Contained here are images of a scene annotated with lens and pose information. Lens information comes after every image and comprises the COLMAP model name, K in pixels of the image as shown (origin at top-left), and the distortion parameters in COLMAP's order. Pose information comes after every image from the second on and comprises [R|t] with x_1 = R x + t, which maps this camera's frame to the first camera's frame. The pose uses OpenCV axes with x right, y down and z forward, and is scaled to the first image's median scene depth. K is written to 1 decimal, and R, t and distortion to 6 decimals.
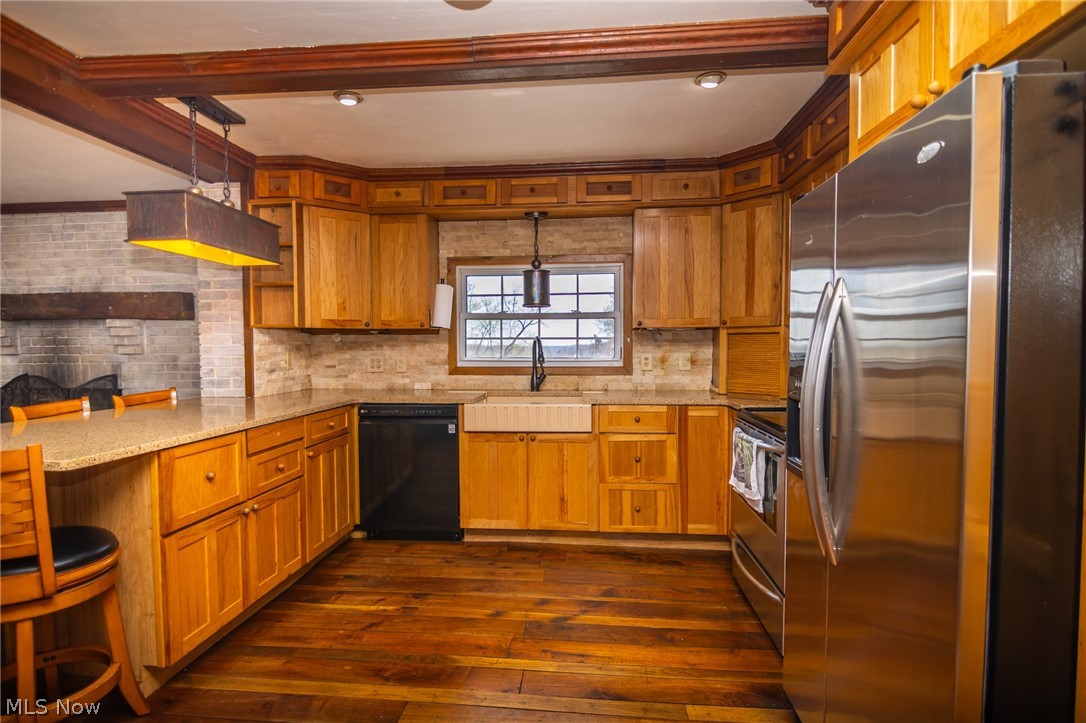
lens RADIAL K [[546.0, 0, 541.2], [0, 546.0, 364.7], [0, 0, 1]] dist [0.001685, -0.006870]
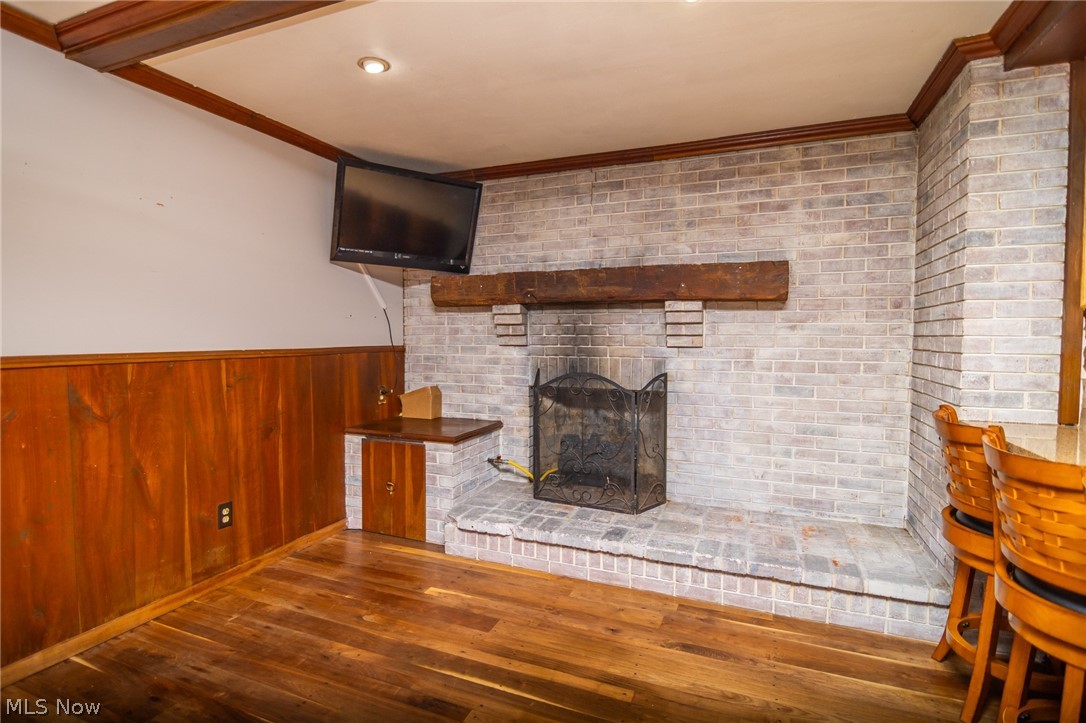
lens RADIAL K [[546.0, 0, 542.1], [0, 546.0, 357.8], [0, 0, 1]] dist [0.001685, -0.006870]
pose [[0.958242, 0.017653, -0.285414, -0.722032], [-0.015543, 0.999833, 0.009656, -0.008593], [0.285536, -0.004817, 0.958356, 0.212736]]
